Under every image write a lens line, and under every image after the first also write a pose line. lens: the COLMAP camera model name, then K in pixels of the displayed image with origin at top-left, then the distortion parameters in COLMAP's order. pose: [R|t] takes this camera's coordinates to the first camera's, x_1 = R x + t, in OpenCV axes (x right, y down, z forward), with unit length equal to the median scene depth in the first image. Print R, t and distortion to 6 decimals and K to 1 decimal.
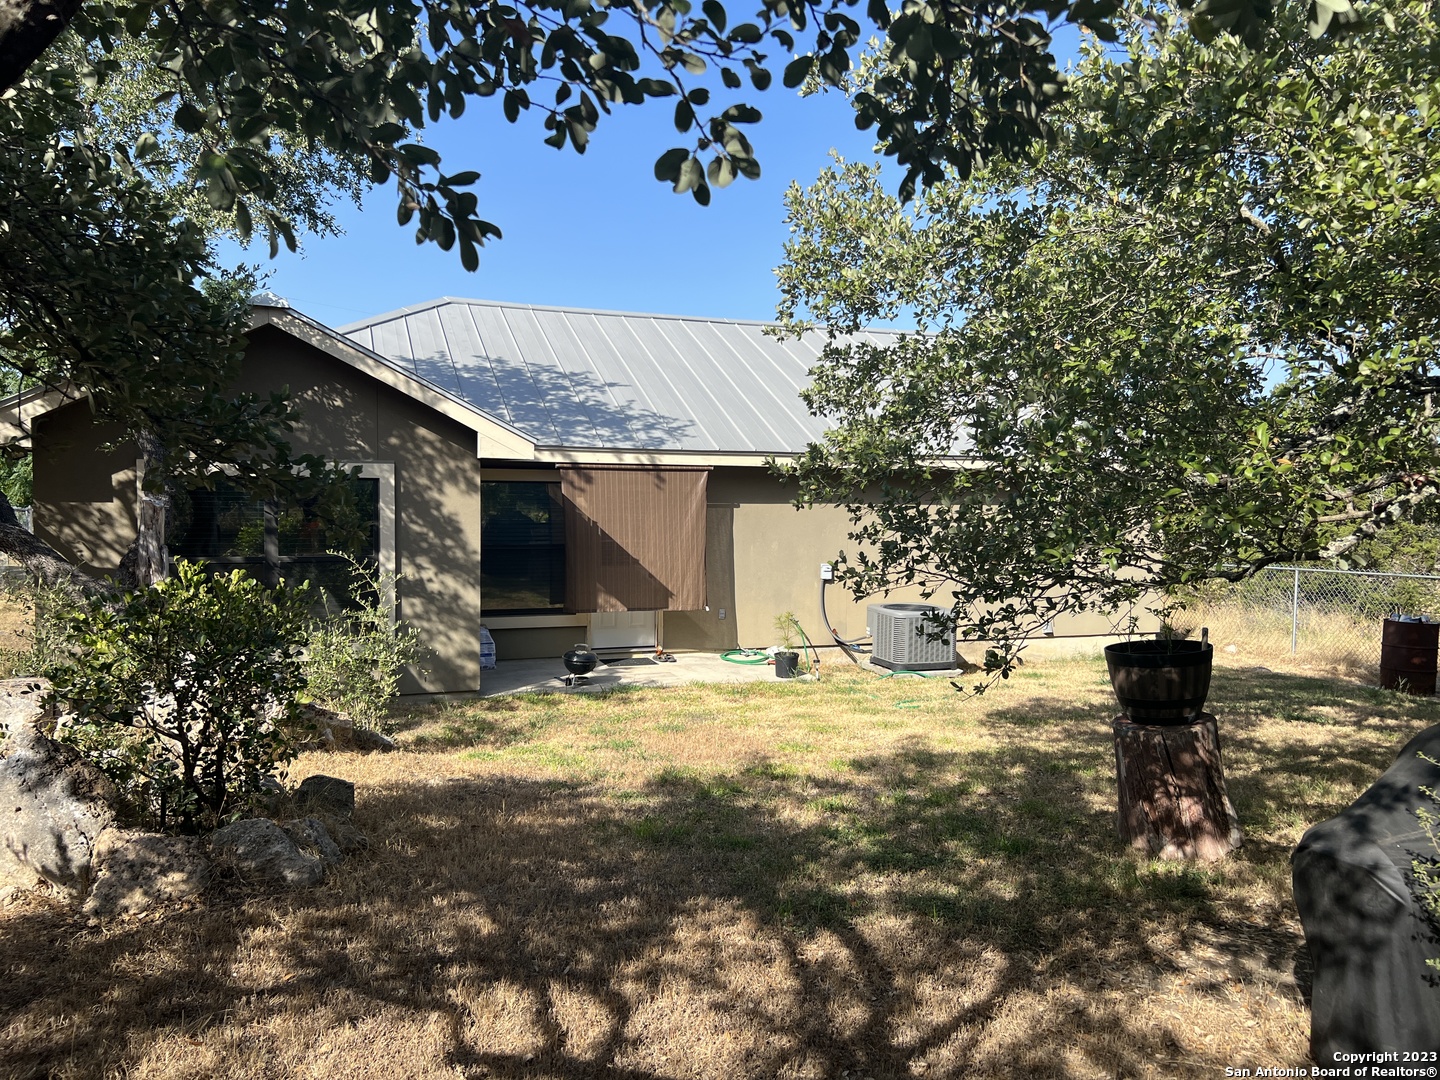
lens RADIAL K [[1111.0, 0, 713.5], [0, 1111.0, 545.3], [0, 0, 1]] dist [0.070657, -0.065767]
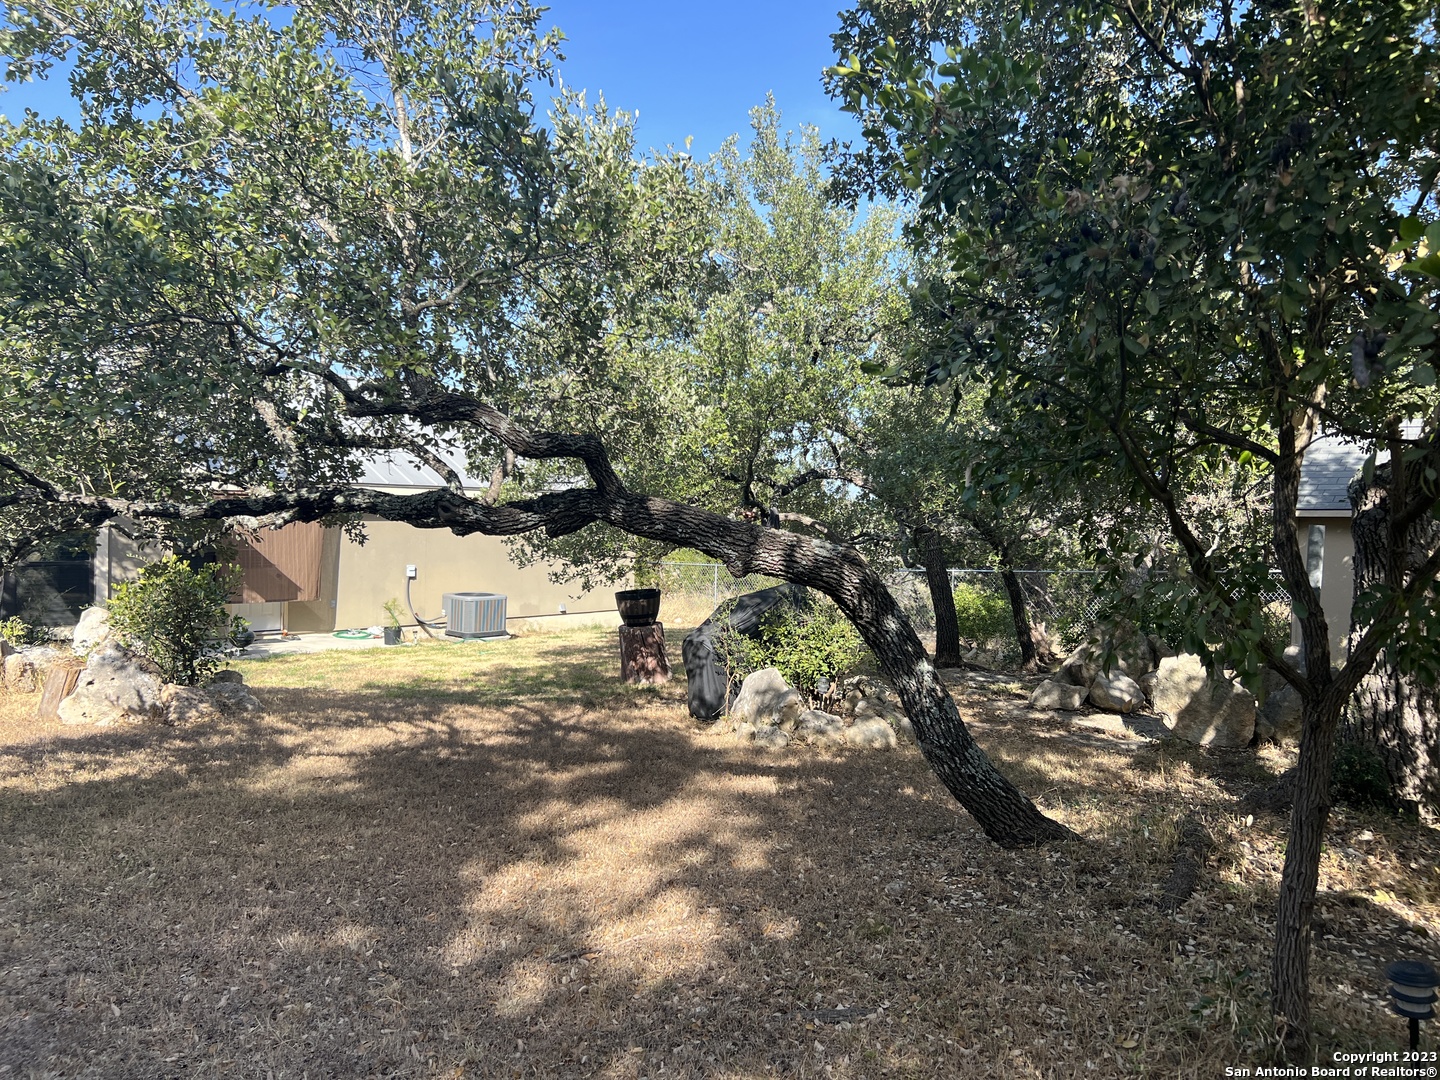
lens RADIAL K [[1111.0, 0, 713.3], [0, 1111.0, 531.9], [0, 0, 1]] dist [0.070657, -0.065767]
pose [[0.898244, -0.003292, 0.439485, -0.436474], [0.012742, 0.999747, -0.018556, 0.017243], [-0.439313, 0.022268, 0.898058, -1.044143]]
